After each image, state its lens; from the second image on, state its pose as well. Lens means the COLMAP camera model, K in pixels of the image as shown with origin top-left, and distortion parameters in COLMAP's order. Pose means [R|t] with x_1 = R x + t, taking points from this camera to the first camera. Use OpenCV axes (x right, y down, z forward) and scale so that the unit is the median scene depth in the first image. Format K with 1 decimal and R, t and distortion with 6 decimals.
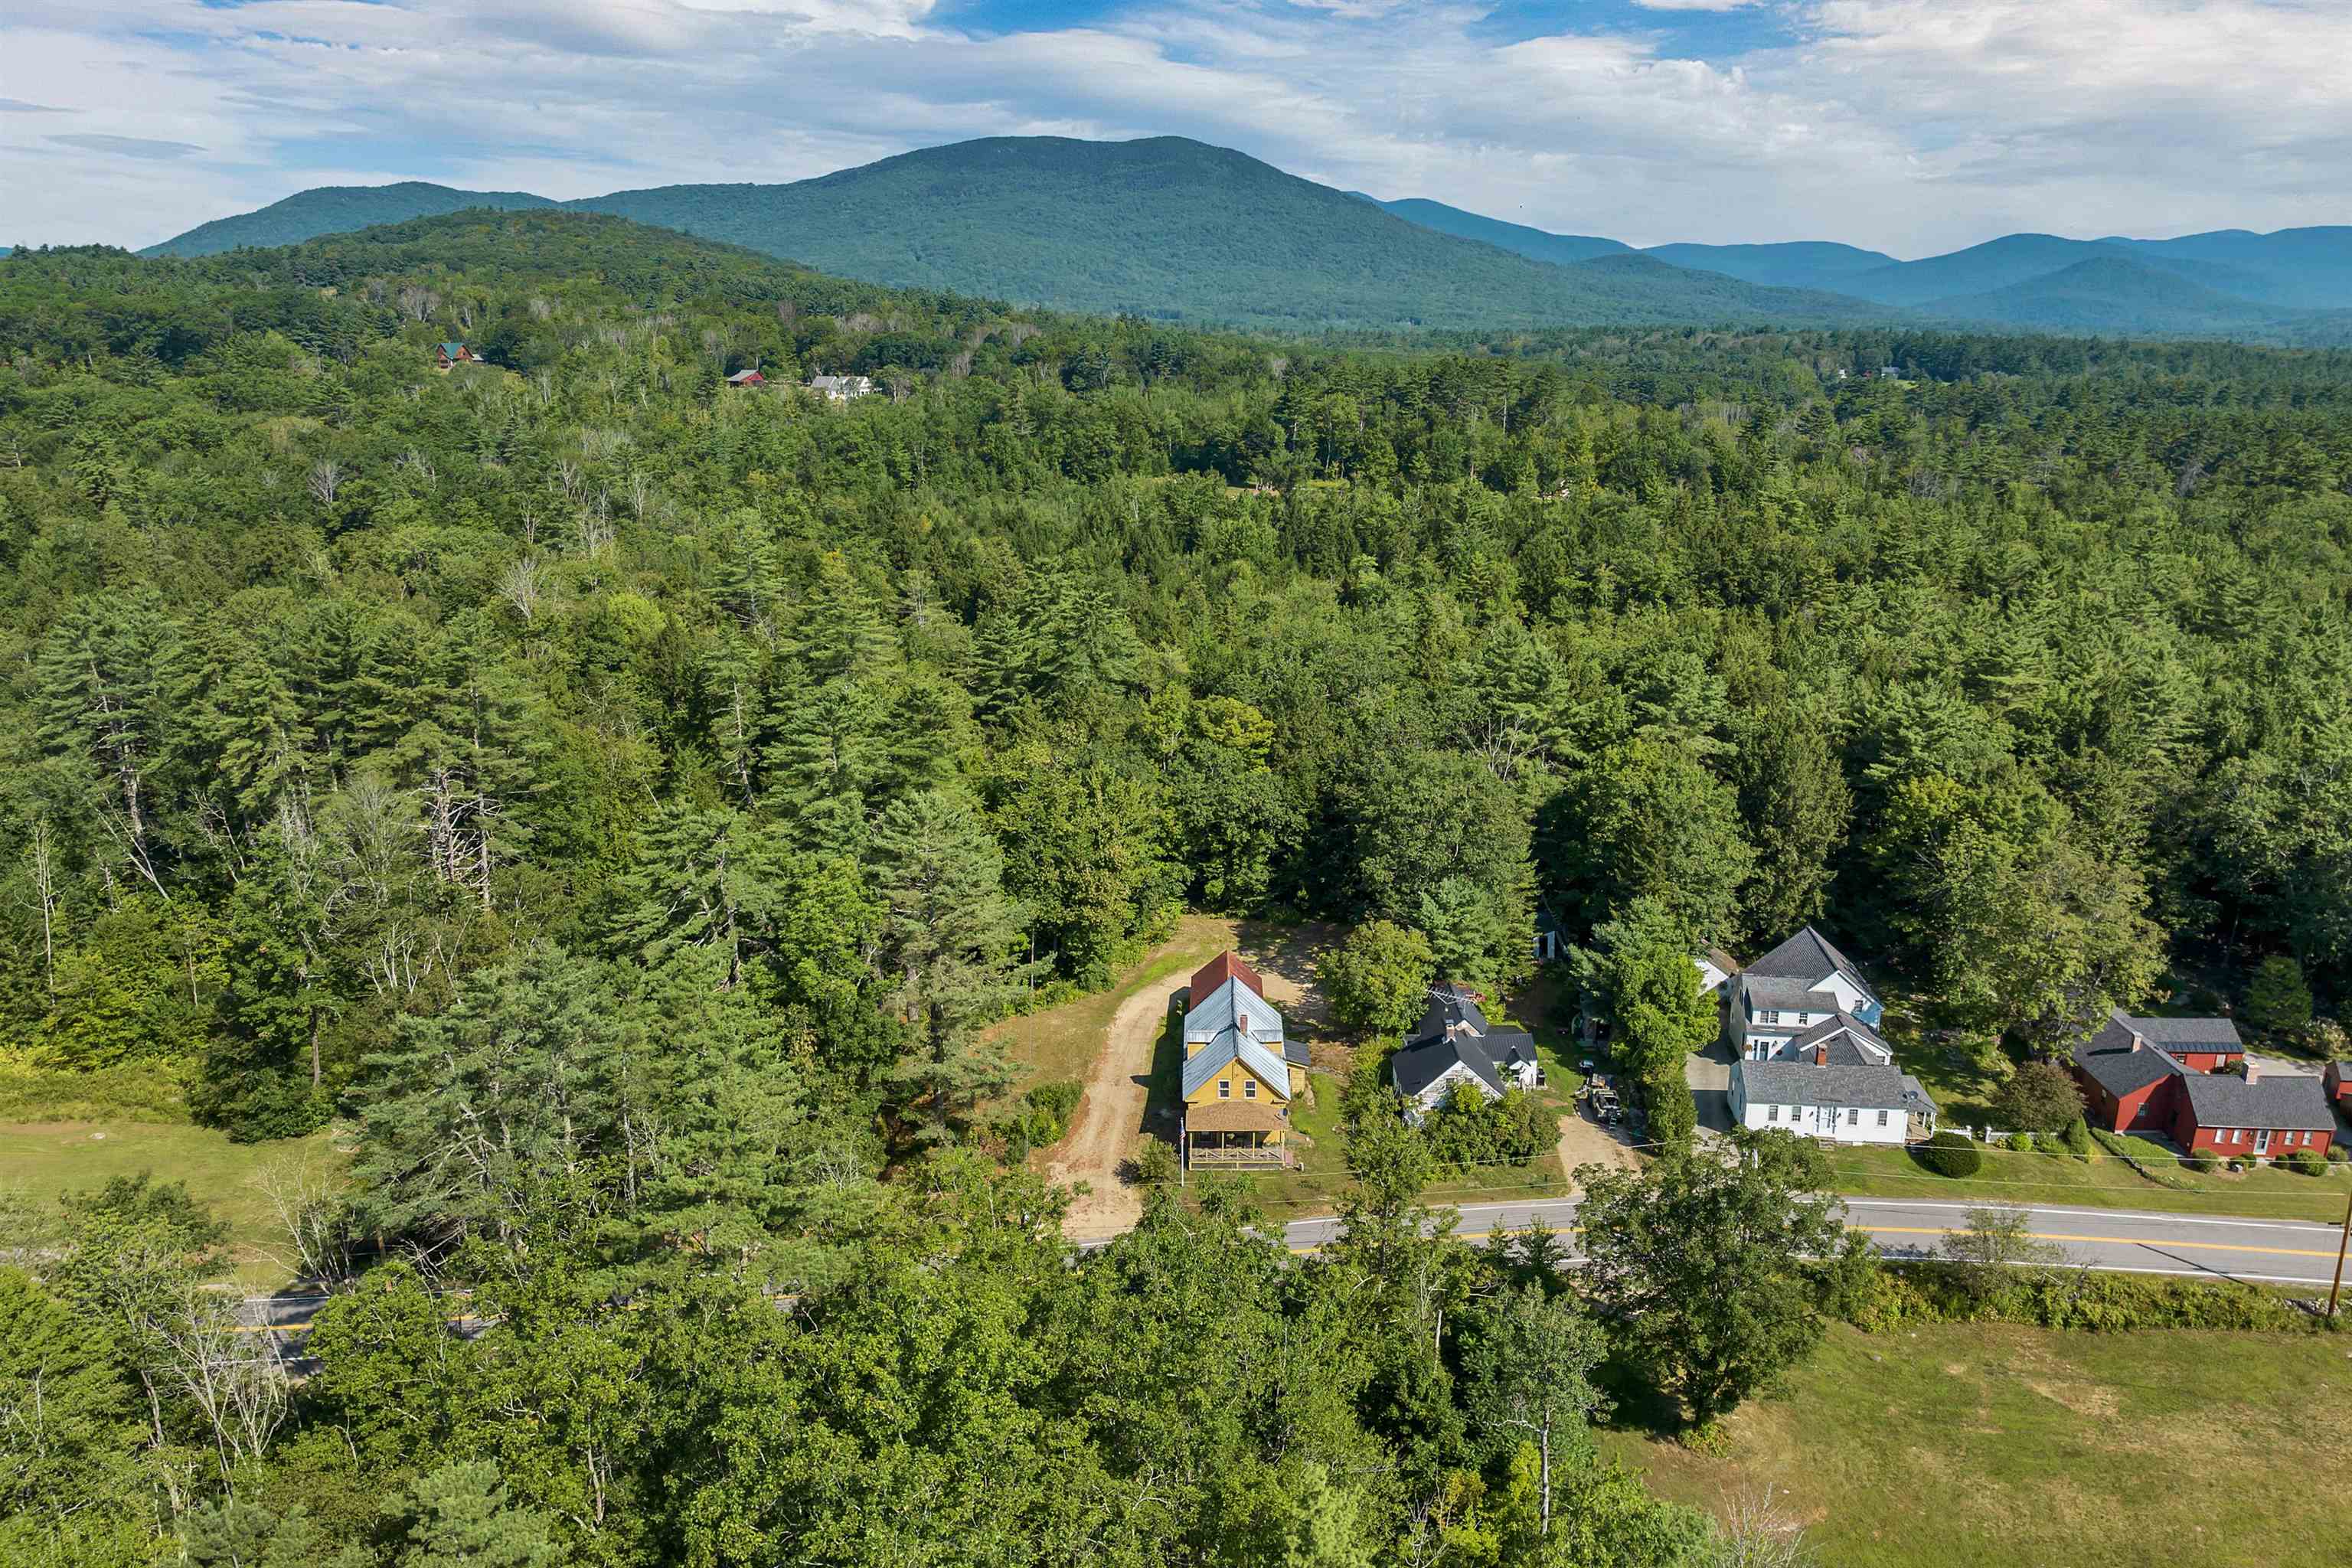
lens RADIAL K [[1676.5, 0, 1174.5], [0, 1676.5, 800.3], [0, 0, 1]] dist [-0.008905, 0.004023]
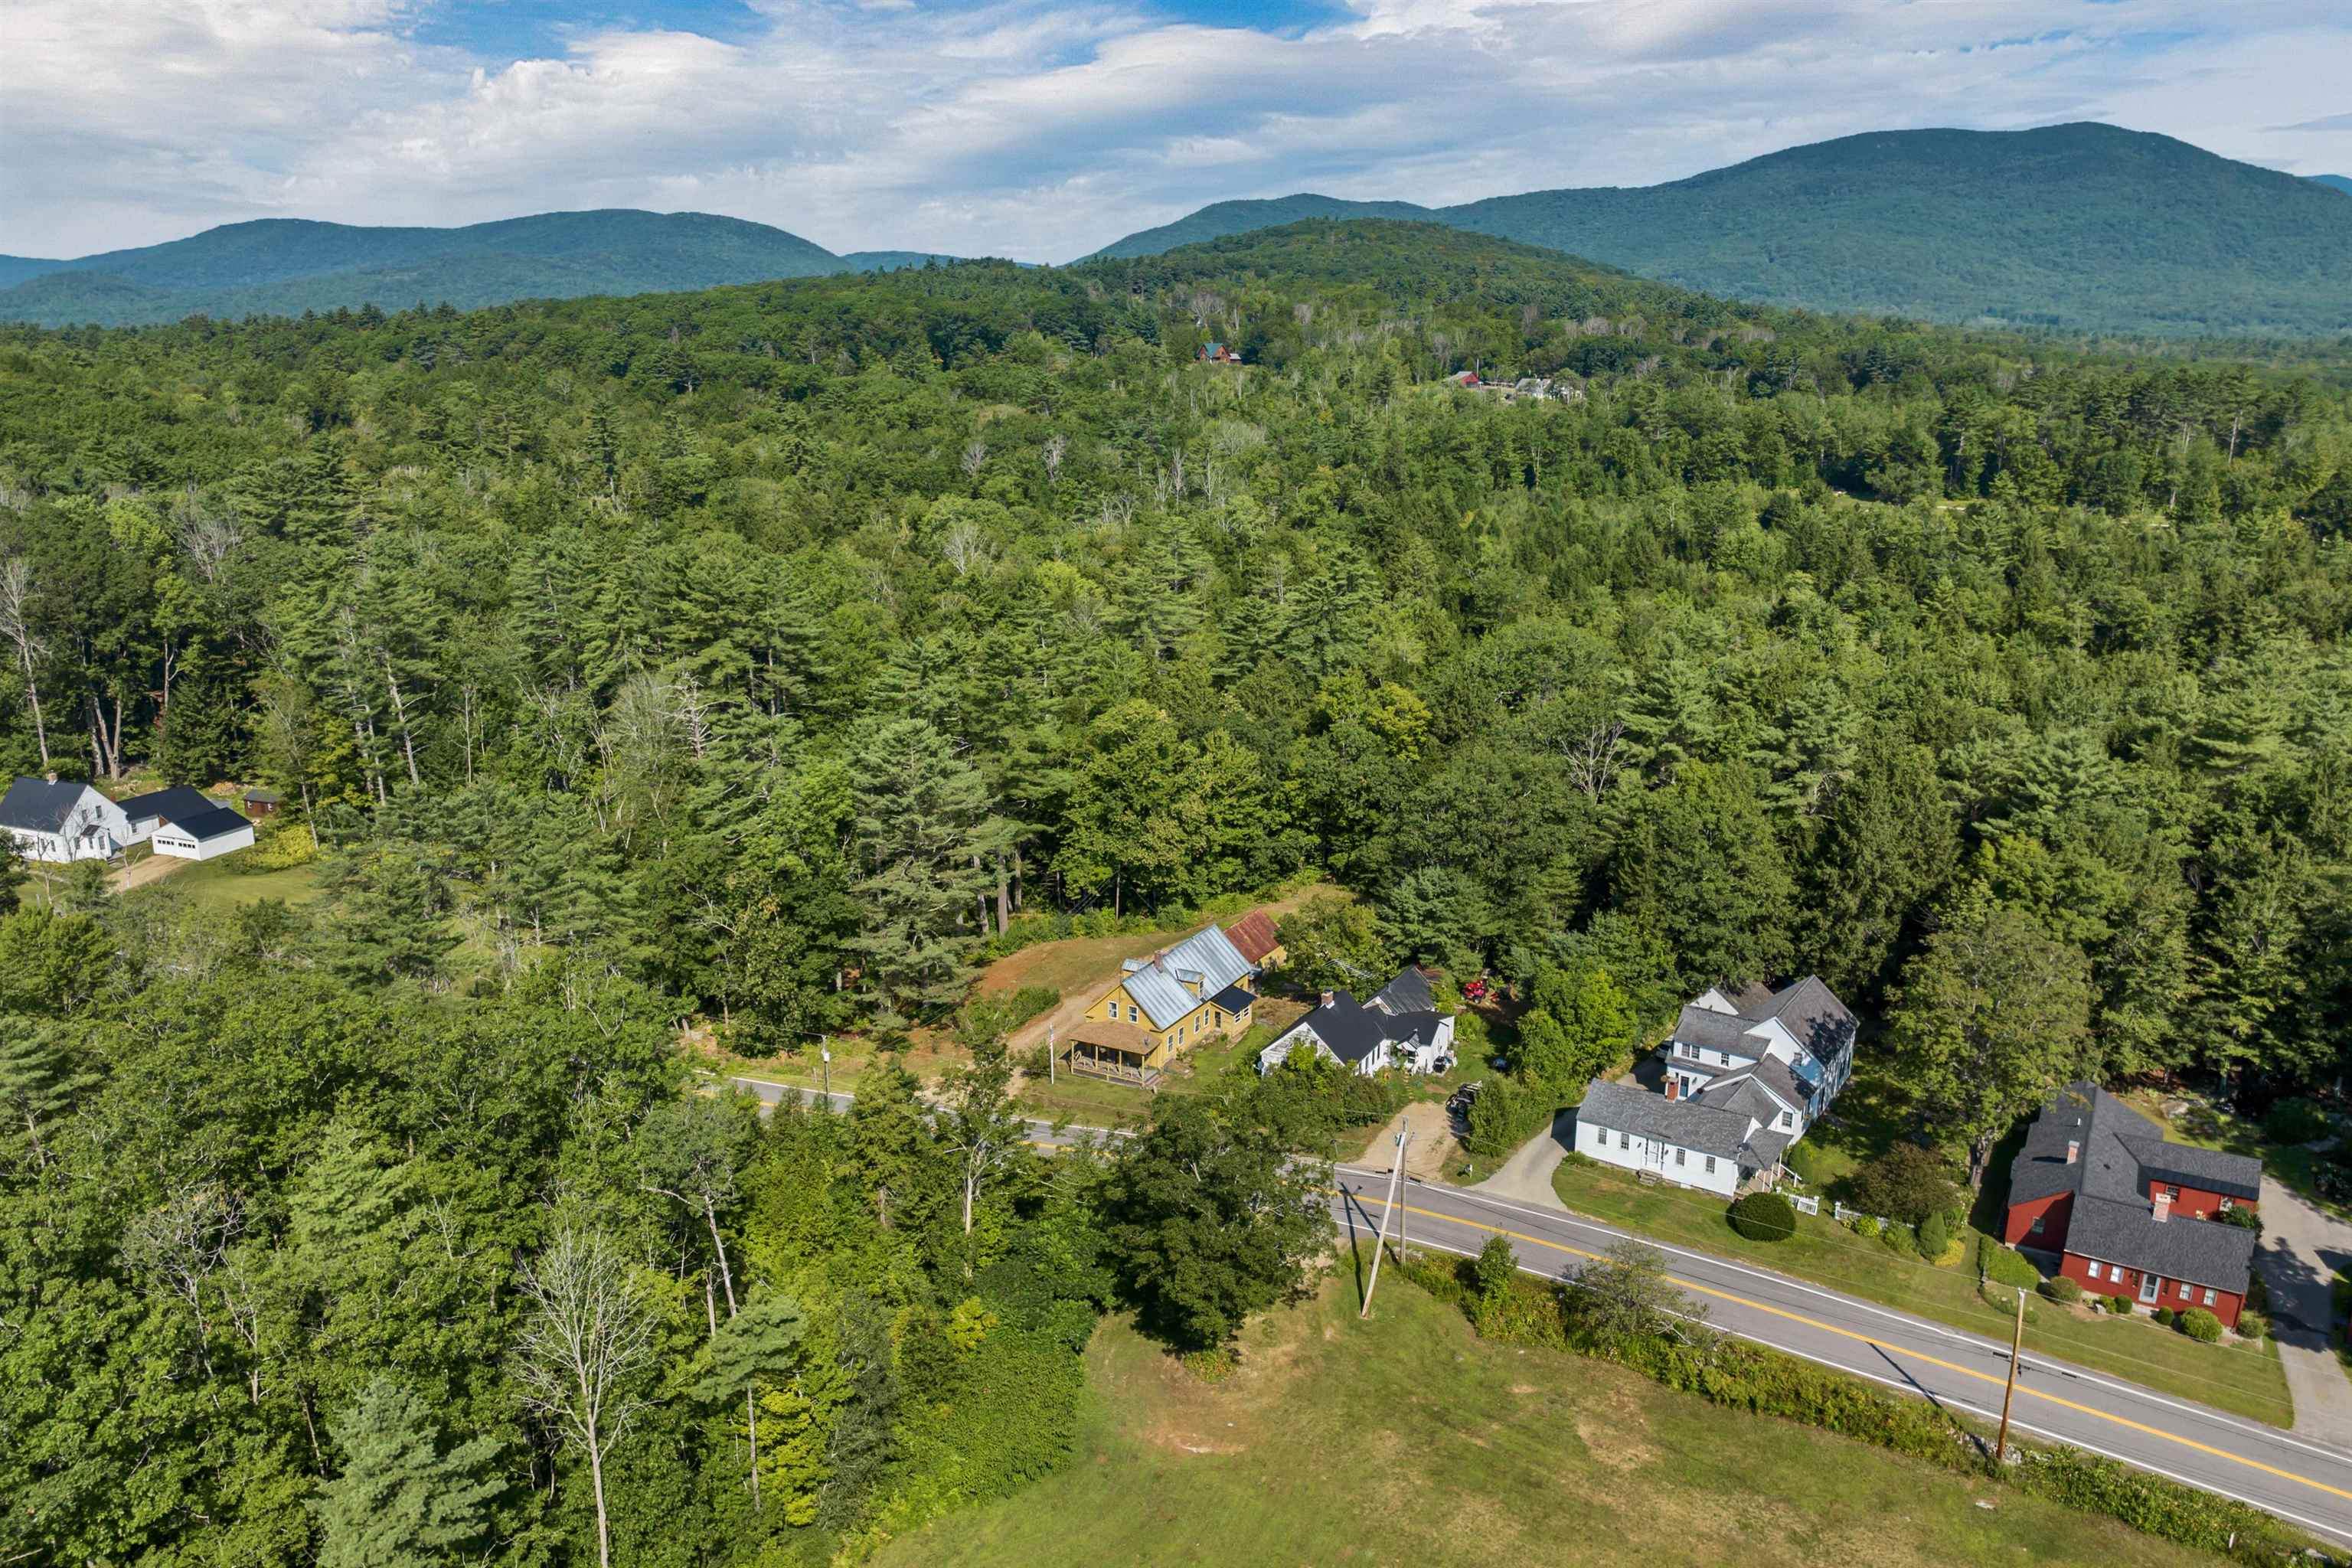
lens RADIAL K [[1676.5, 0, 1174.6], [0, 1676.5, 788.4], [0, 0, 1]] dist [-0.008905, 0.004023]
pose [[0.889803, 0.122875, -0.439491, 0.492823], [-0.126760, 0.991719, 0.020627, -0.001037], [0.438386, 0.037356, 0.898010, 0.012981]]
